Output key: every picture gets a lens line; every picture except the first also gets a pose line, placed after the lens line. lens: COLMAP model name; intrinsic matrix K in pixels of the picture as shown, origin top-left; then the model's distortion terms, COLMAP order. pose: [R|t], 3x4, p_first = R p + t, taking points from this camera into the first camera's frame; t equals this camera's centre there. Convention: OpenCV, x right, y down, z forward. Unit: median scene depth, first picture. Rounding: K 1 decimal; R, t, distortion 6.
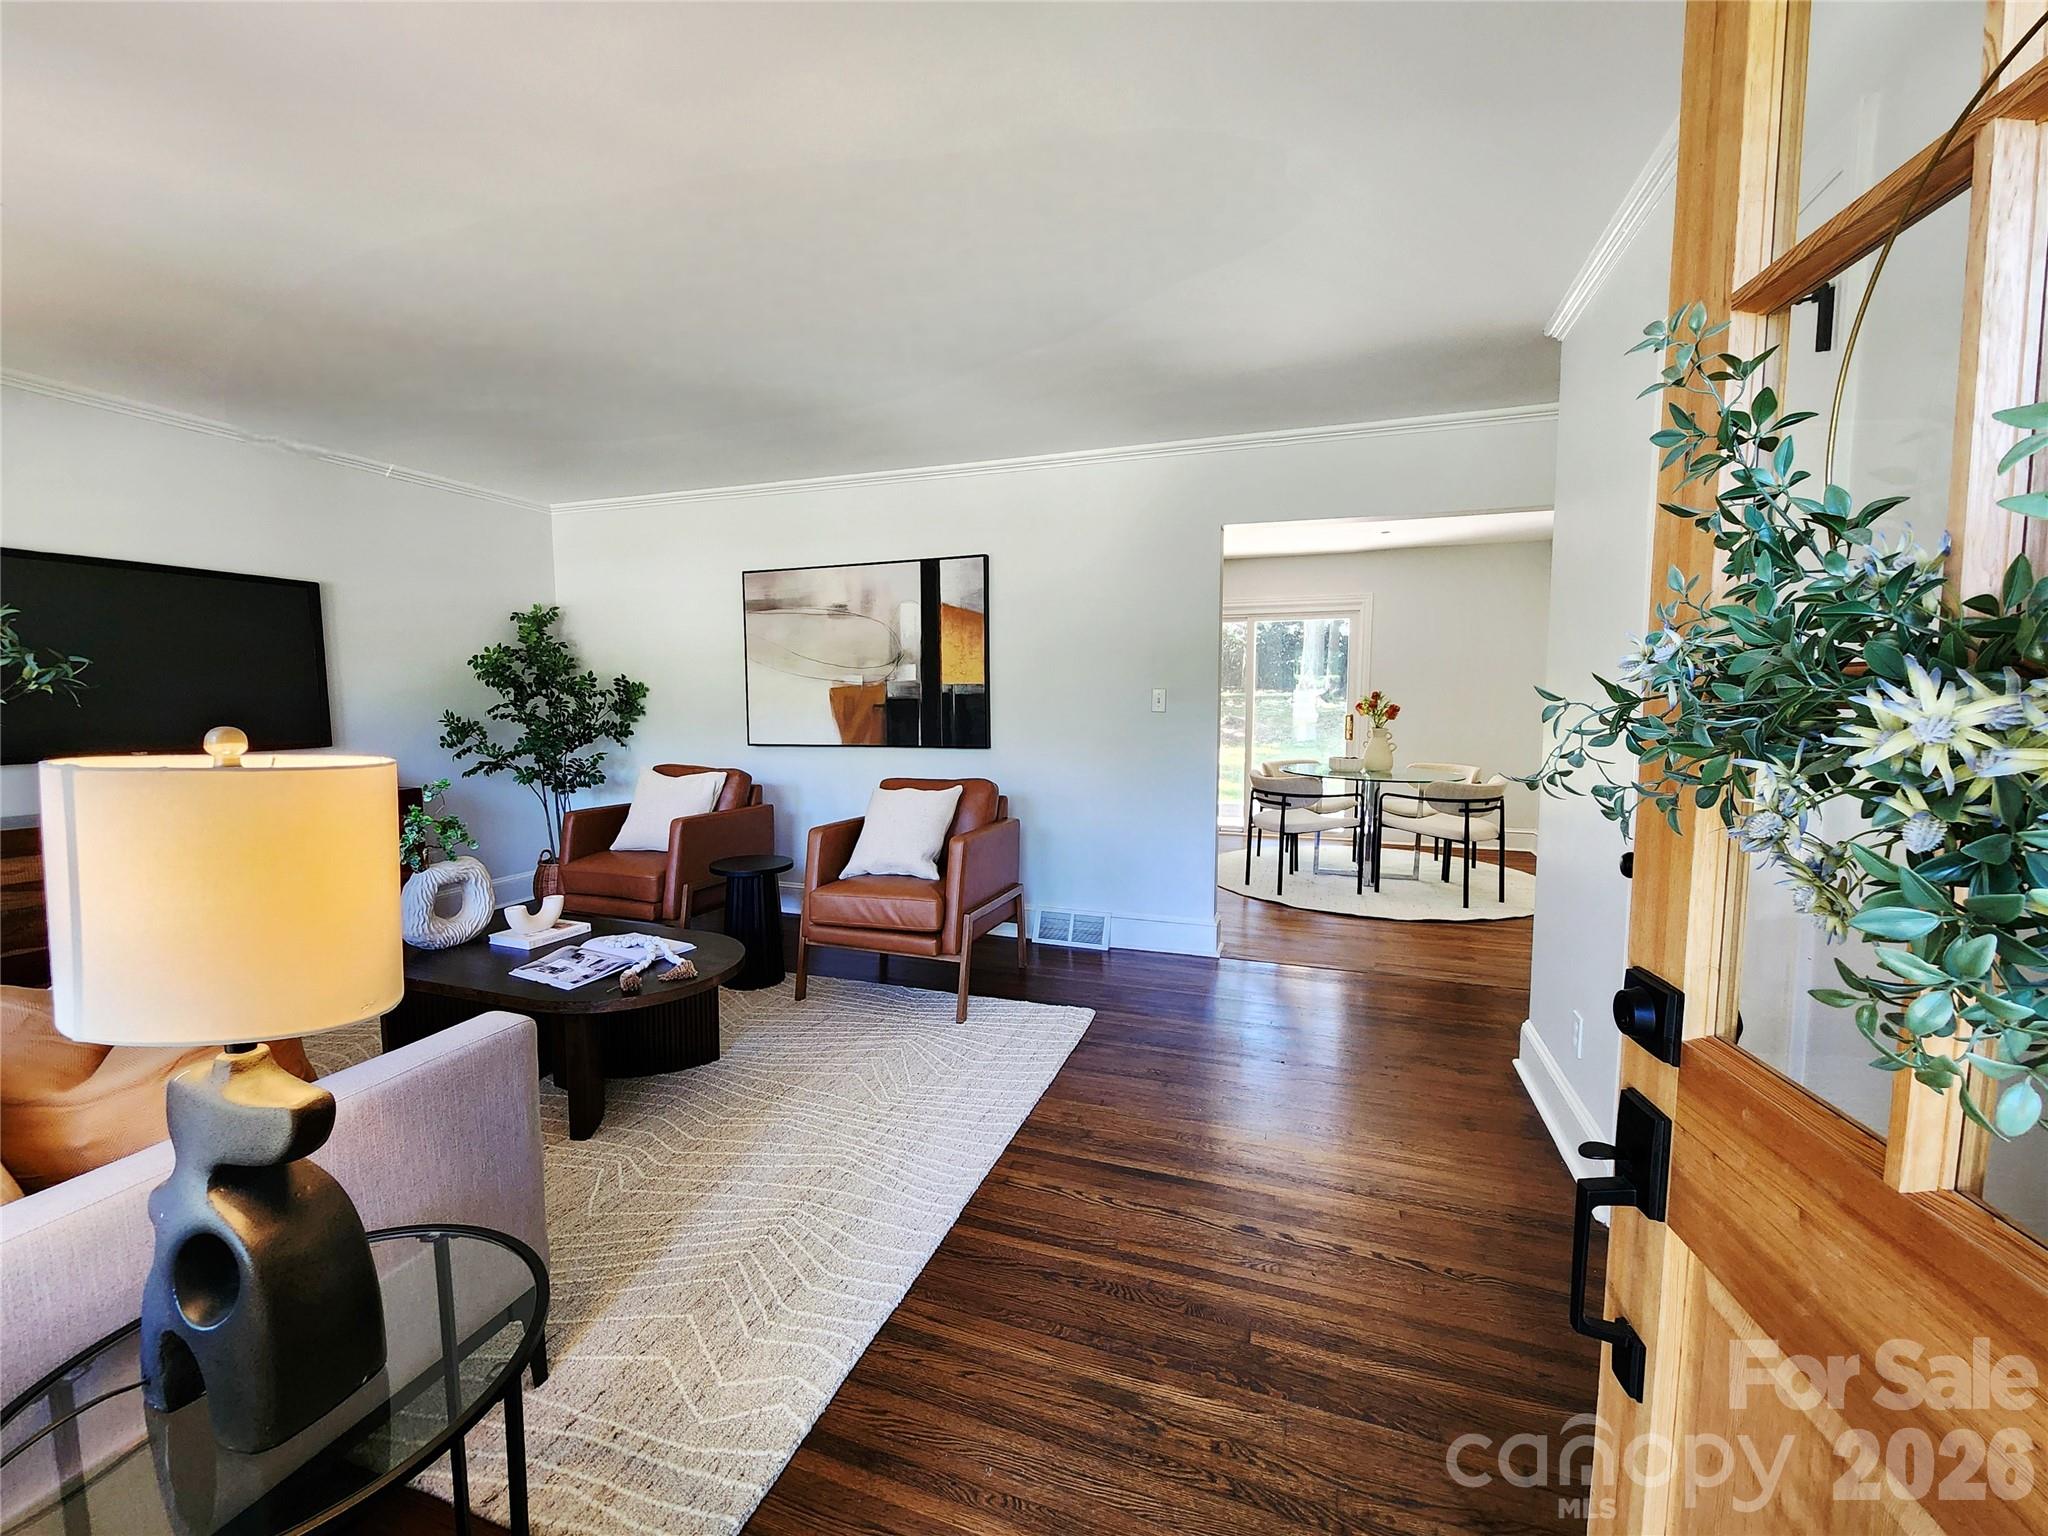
lens RADIAL K [[836.5, 0, 1010.0], [0, 836.5, 766.2], [0, 0, 1]] dist [-0.002341, 0.000052]
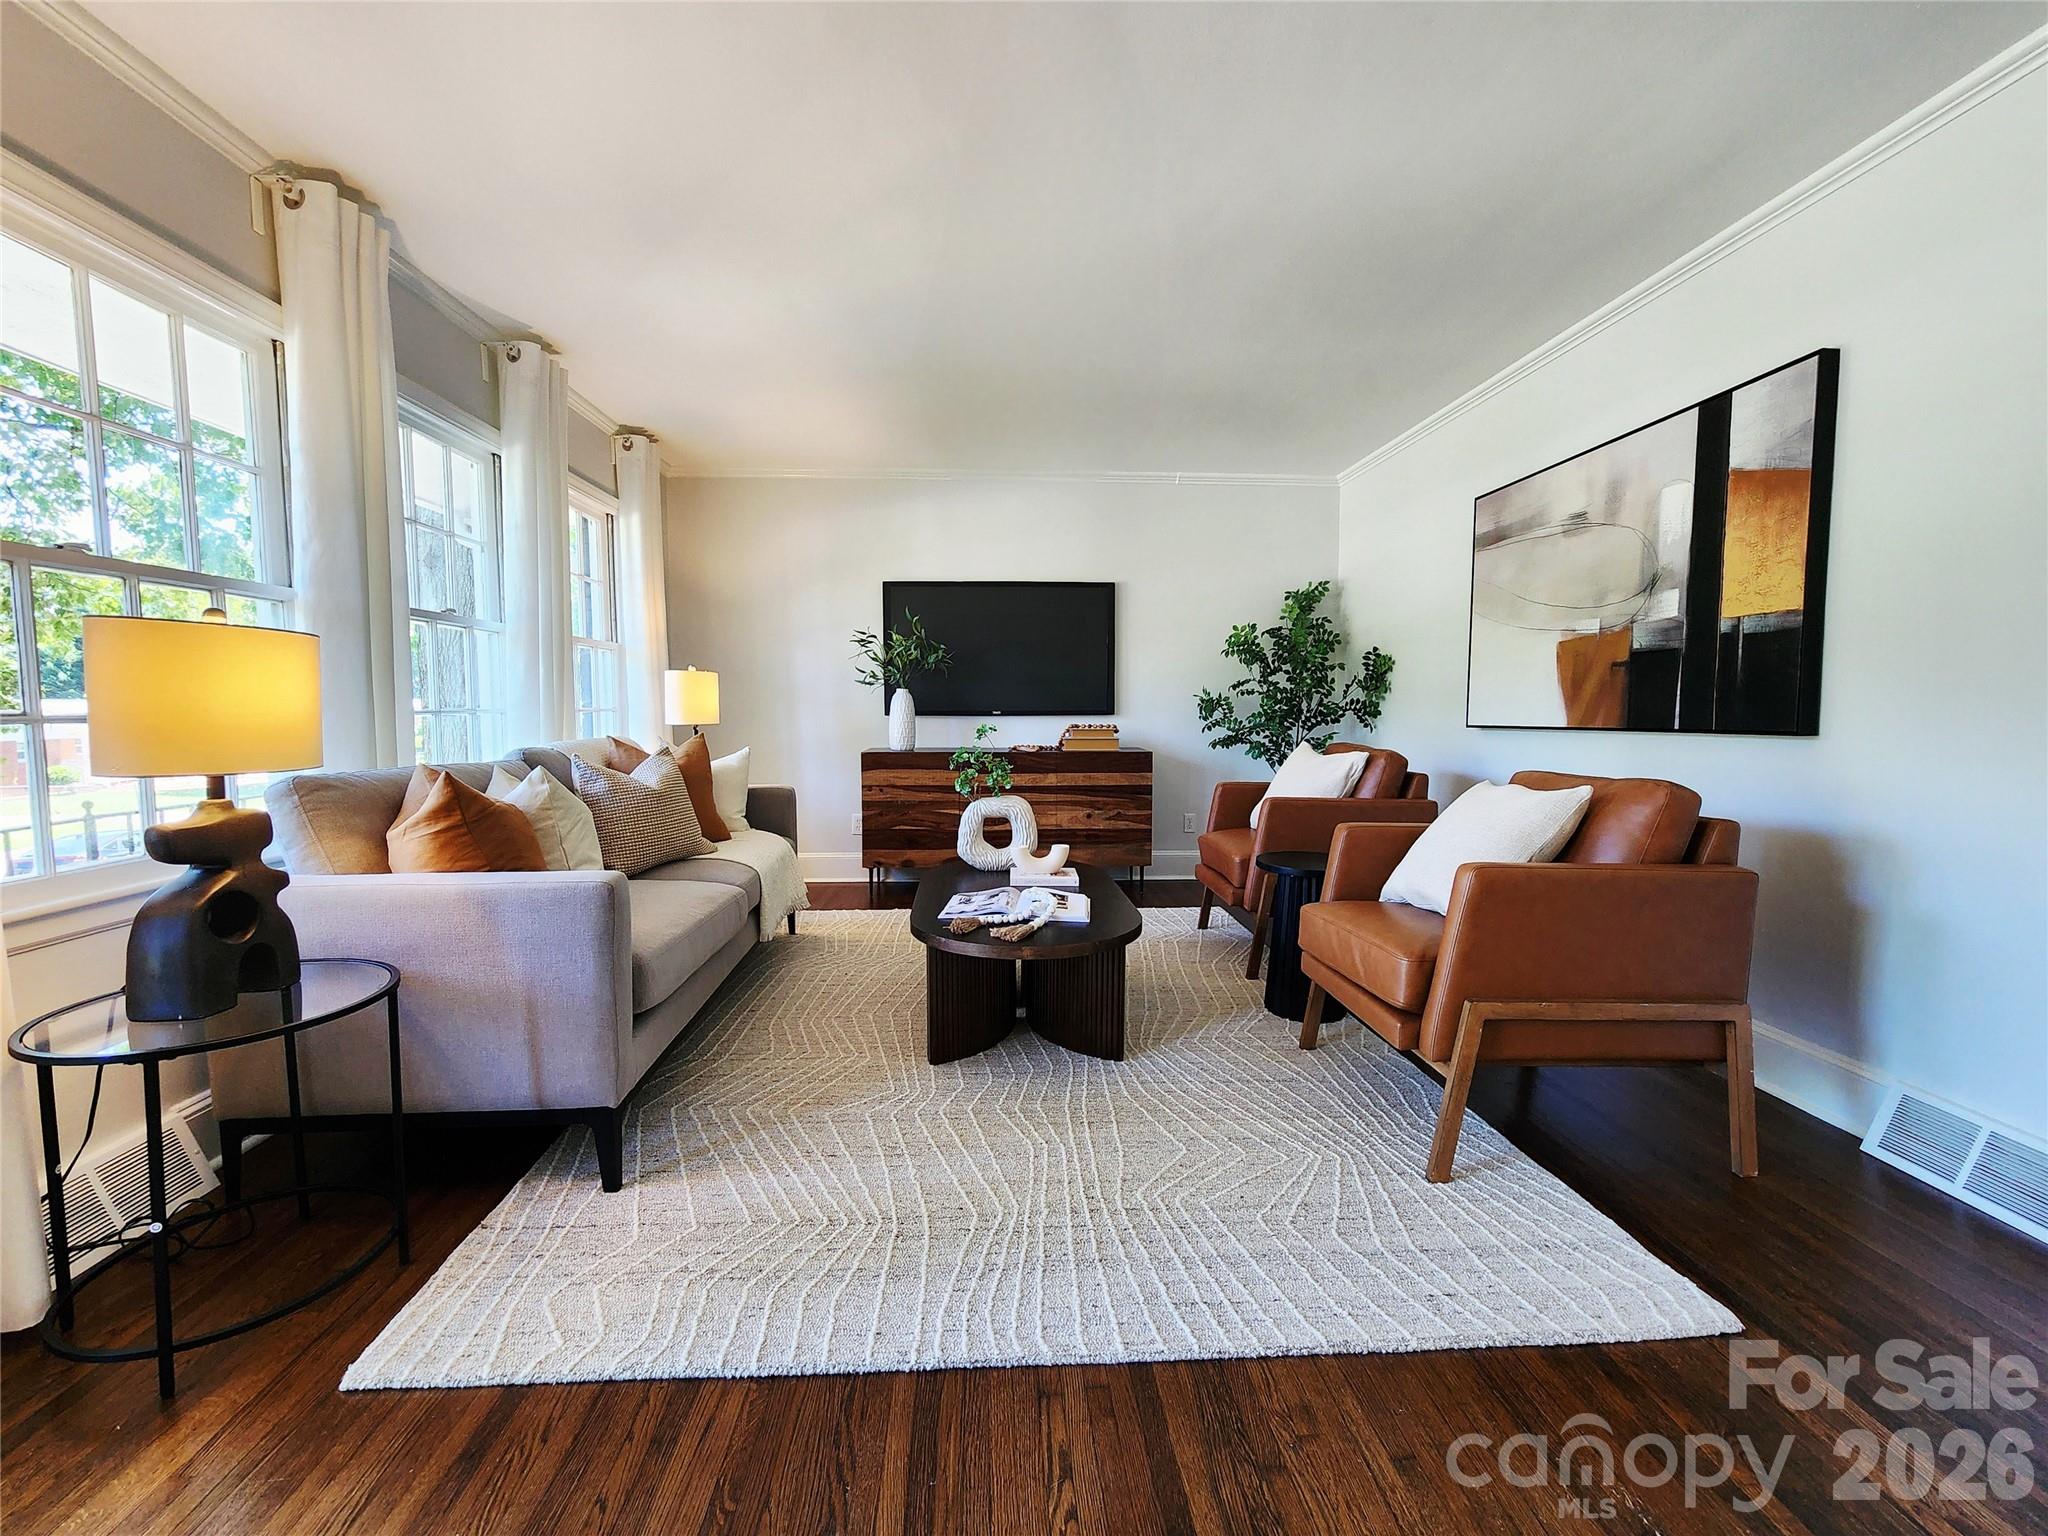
lens RADIAL K [[836.5, 0, 1016.2], [0, 836.5, 762.3], [0, 0, 1]] dist [-0.002341, 0.000052]
pose [[0.389808, 0.061580, -0.918835, 0.245651], [-0.079697, 0.996274, 0.032959, 0.016022], [0.917441, 0.060381, 0.393263, 0.352464]]
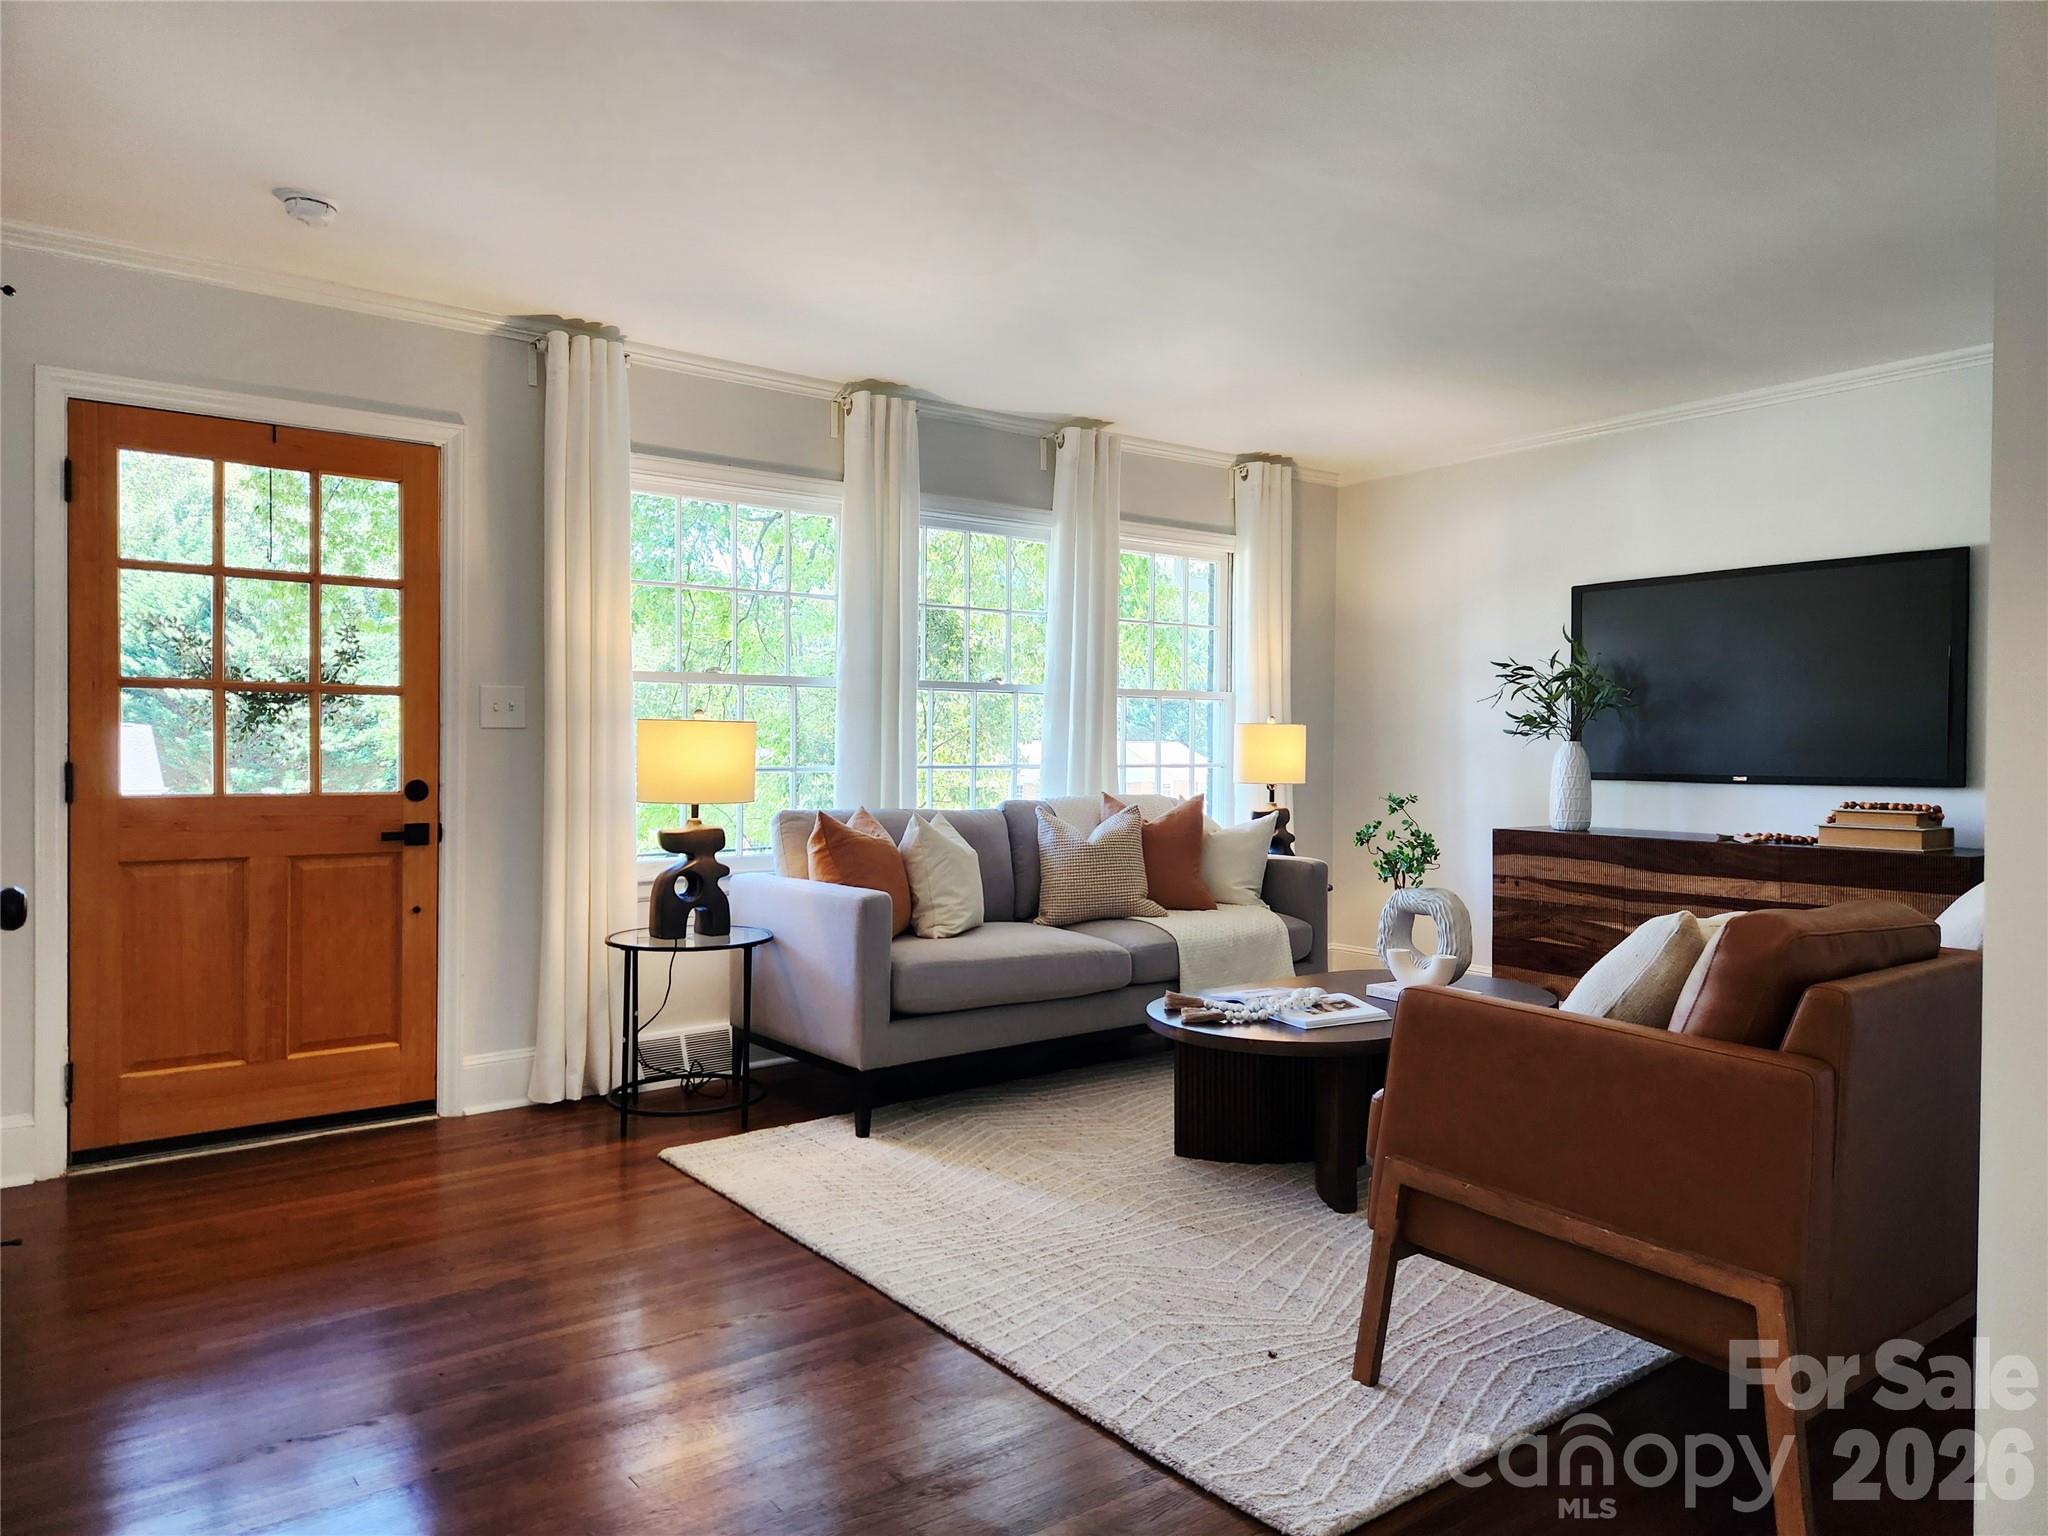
lens RADIAL K [[1371.0, 0, 1007.2], [0, 1371.0, 755.5], [0, 0, 1]] dist [0.034332, -0.009232]
pose [[-0.547684, 0.001469, -0.836684, 0.490626], [-0.078521, 0.995495, 0.053146, -0.042931], [0.832993, 0.094805, -0.545101, 0.879355]]
